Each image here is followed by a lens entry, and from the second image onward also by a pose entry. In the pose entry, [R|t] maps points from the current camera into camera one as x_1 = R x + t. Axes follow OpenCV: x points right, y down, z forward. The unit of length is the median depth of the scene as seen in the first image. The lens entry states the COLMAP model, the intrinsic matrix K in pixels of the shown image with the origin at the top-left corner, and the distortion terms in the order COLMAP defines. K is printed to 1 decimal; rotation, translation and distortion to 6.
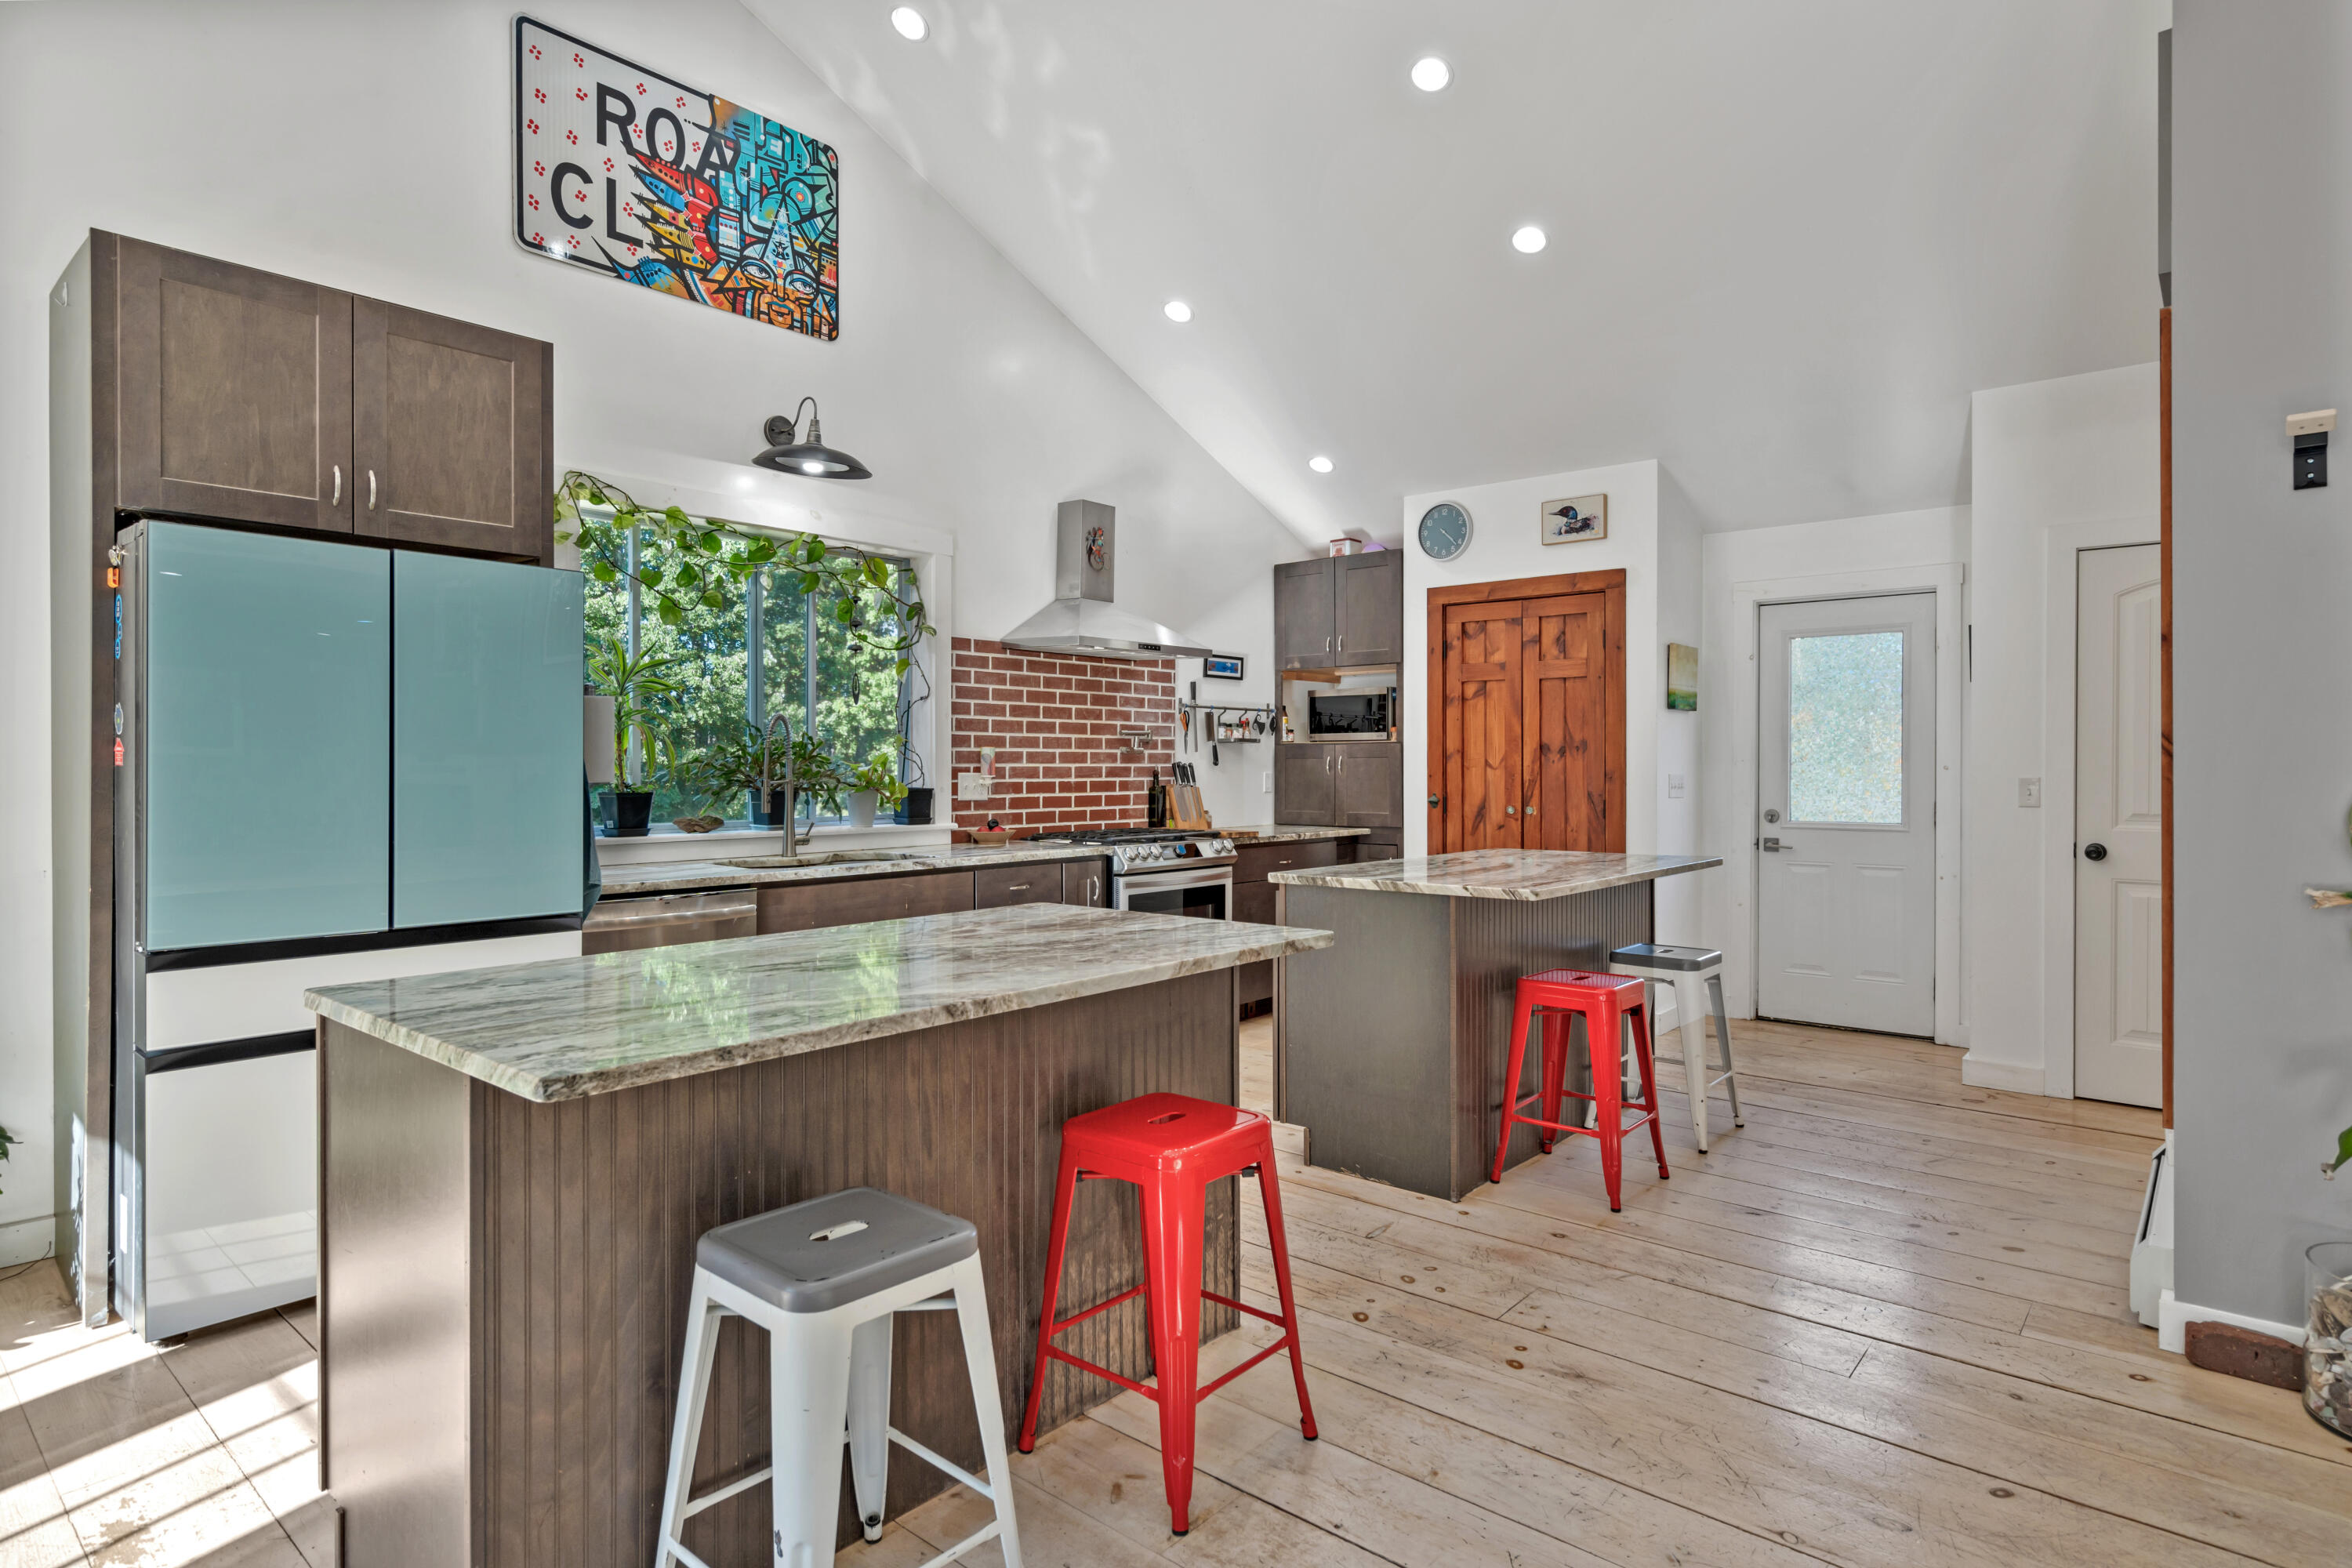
lens RADIAL K [[1243.0, 0, 1176.0], [0, 1243.0, 784.0], [0, 0, 1]] dist [-0.002271, 0.000338]
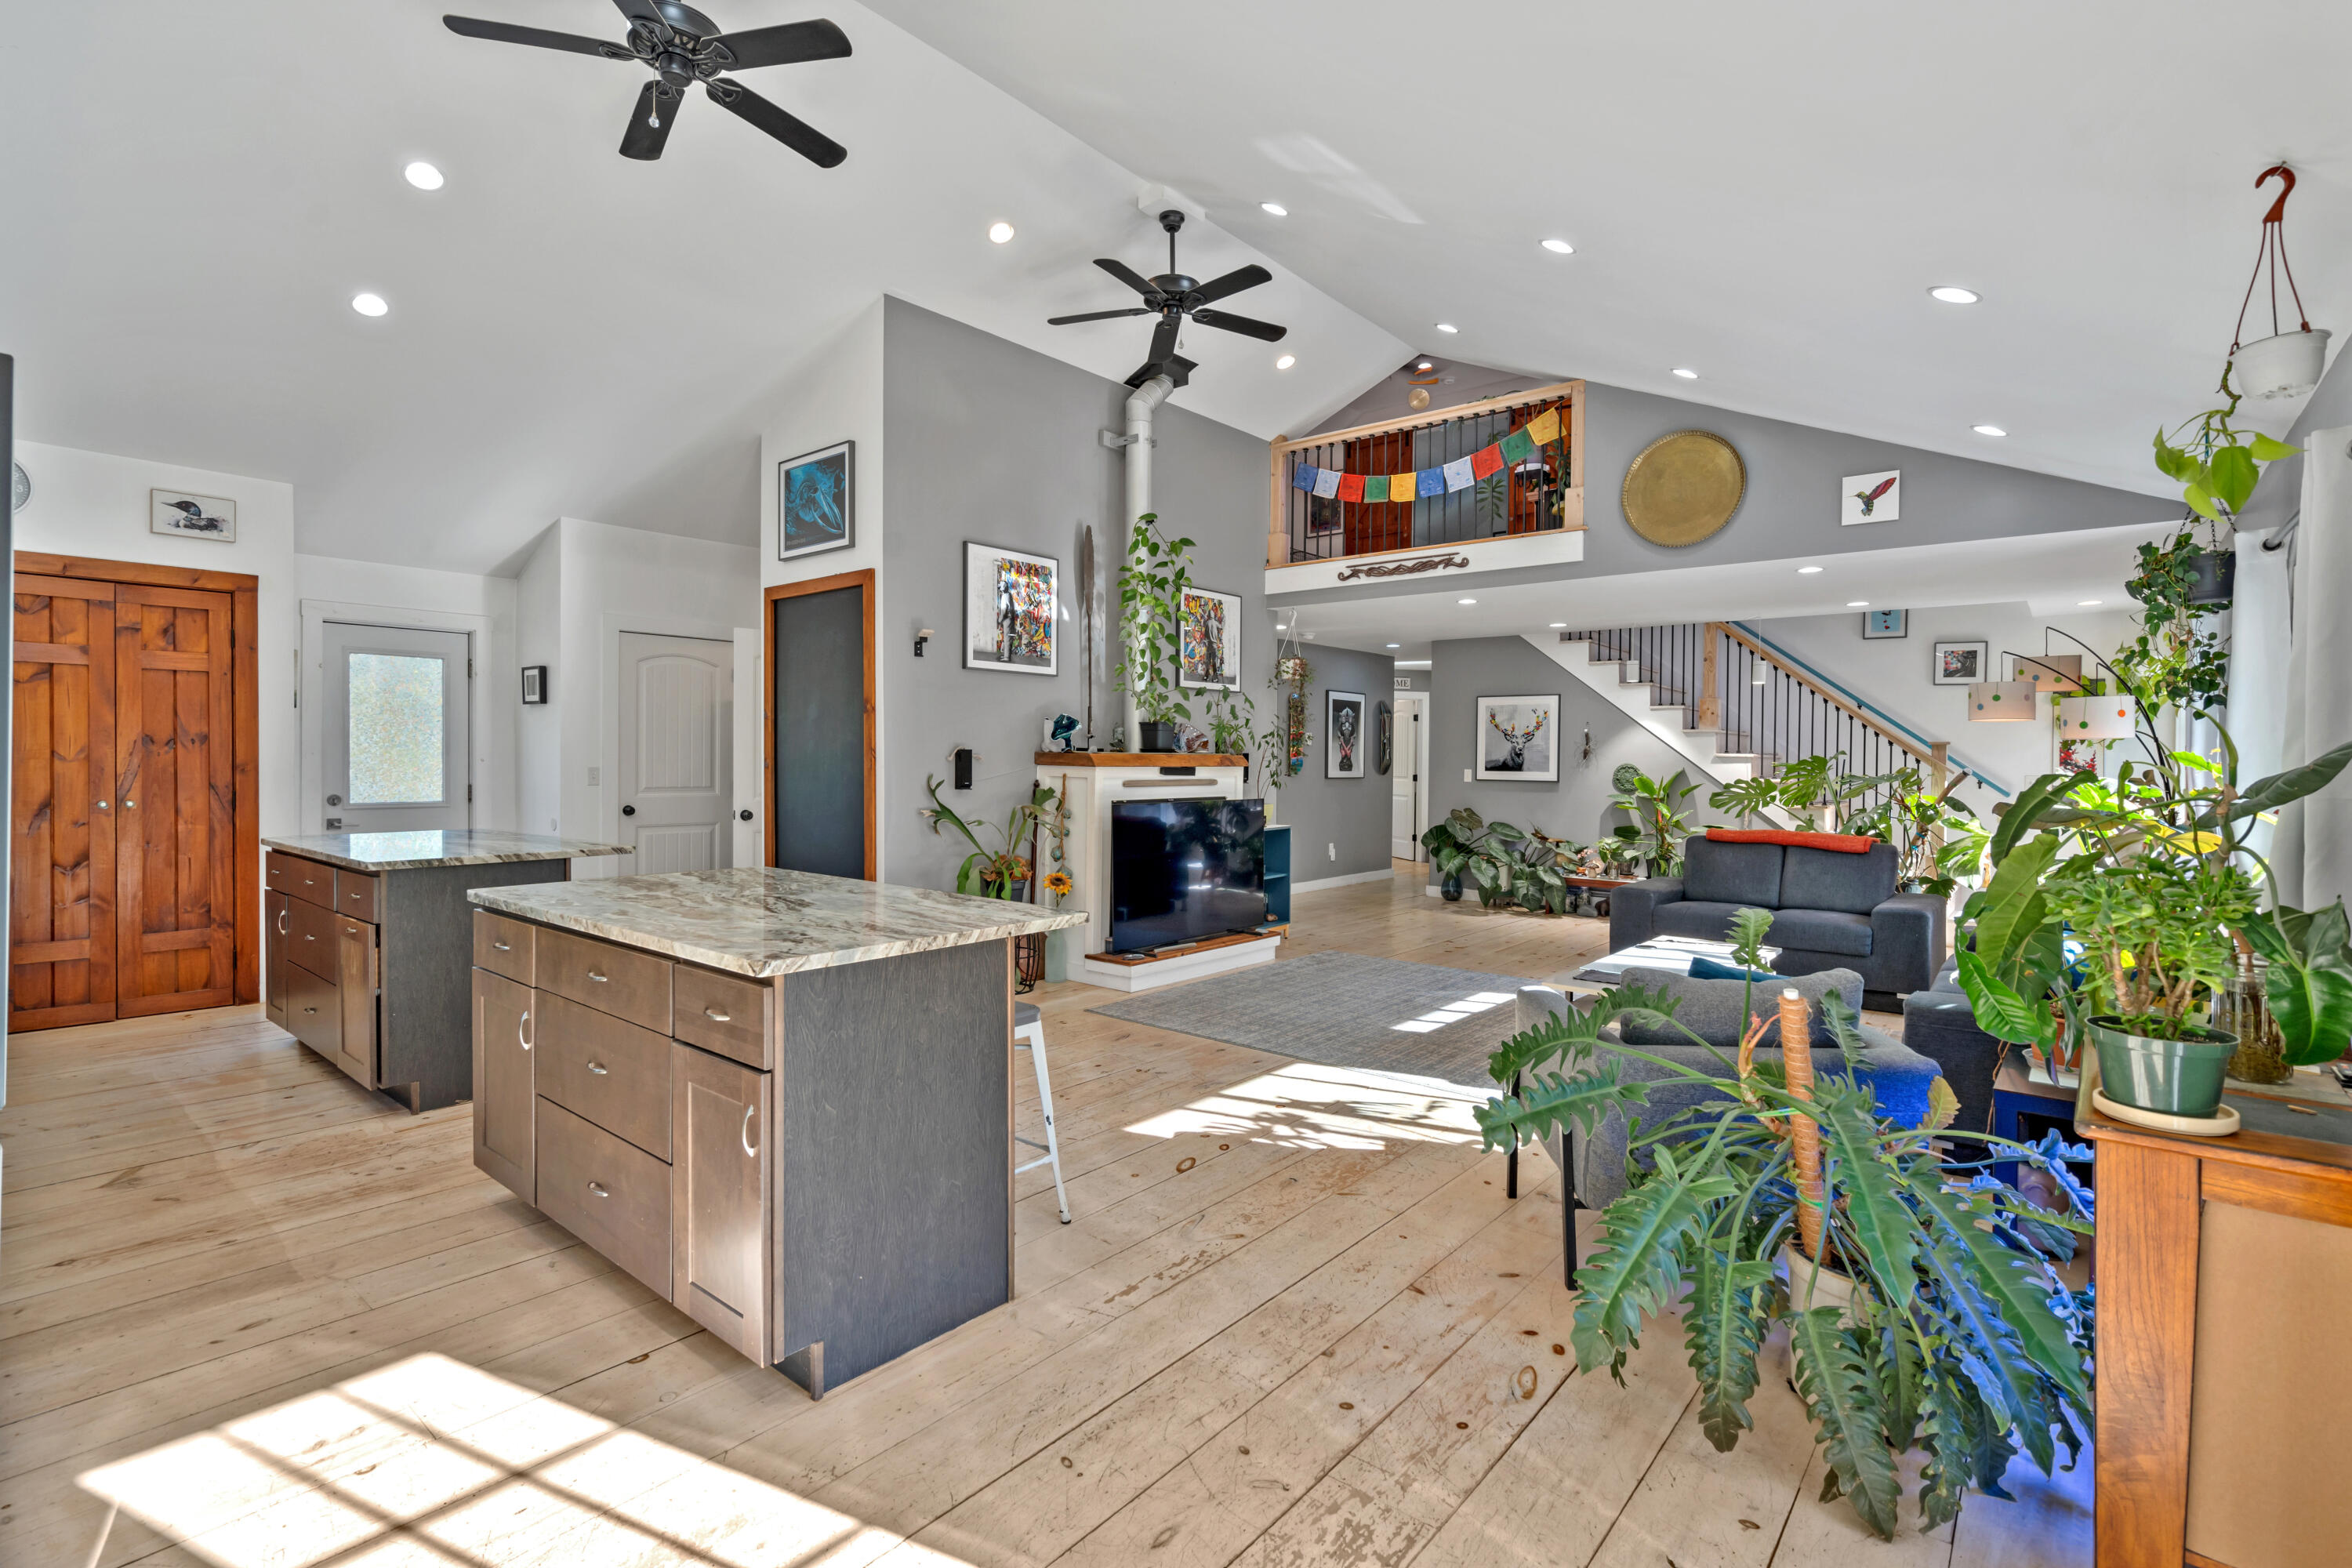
lens RADIAL K [[1093.7, 0, 1172.1], [0, 1093.7, 771.2], [0, 0, 1]] dist [-0.002141, -0.000006]
pose [[-0.010999, -0.012201, 0.999865, -0.584206], [0.006725, 0.999902, 0.012275, -0.009494], [-0.999917, 0.006860, -0.010916, 0.210352]]
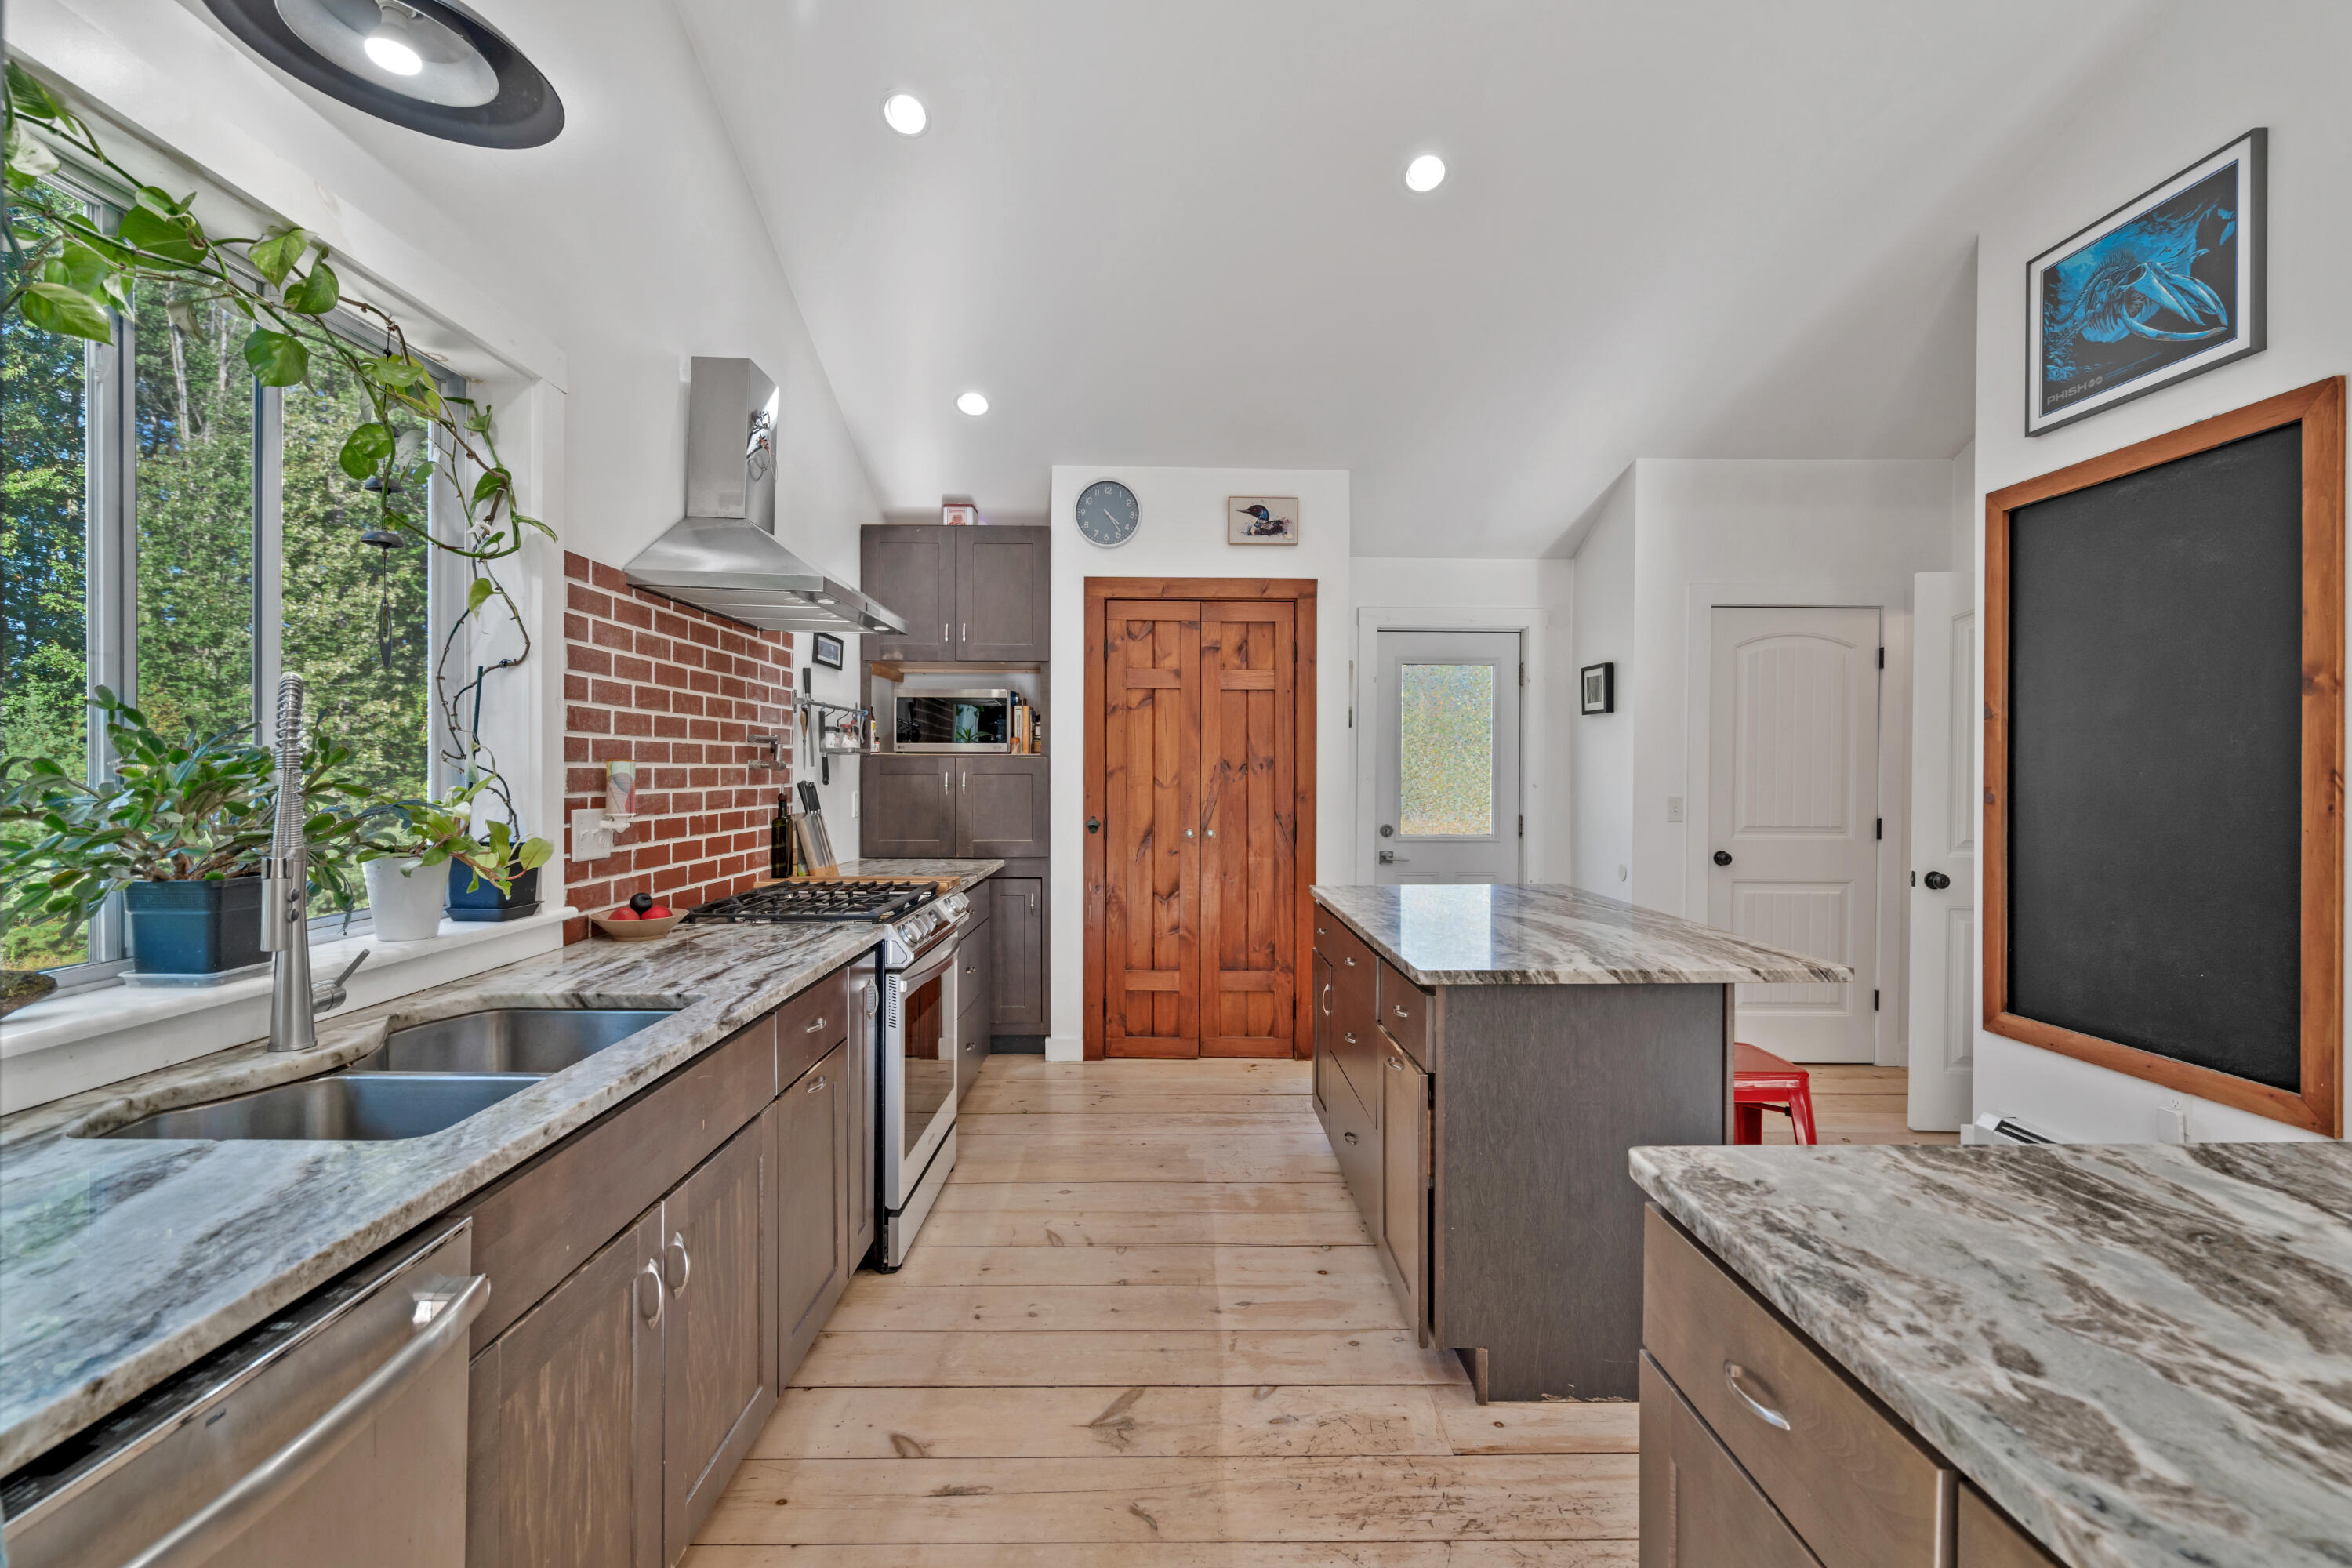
lens RADIAL K [[1060.5, 0, 1180.5], [0, 1060.5, 782.1], [0, 0, 1]] dist [-0.001270, 0.000496]
pose [[0.746886, -0.005400, 0.664930, -0.255783], [0.005918, 0.999981, 0.001474, -0.018125], [-0.664926, 0.002834, 0.746904, 0.447527]]
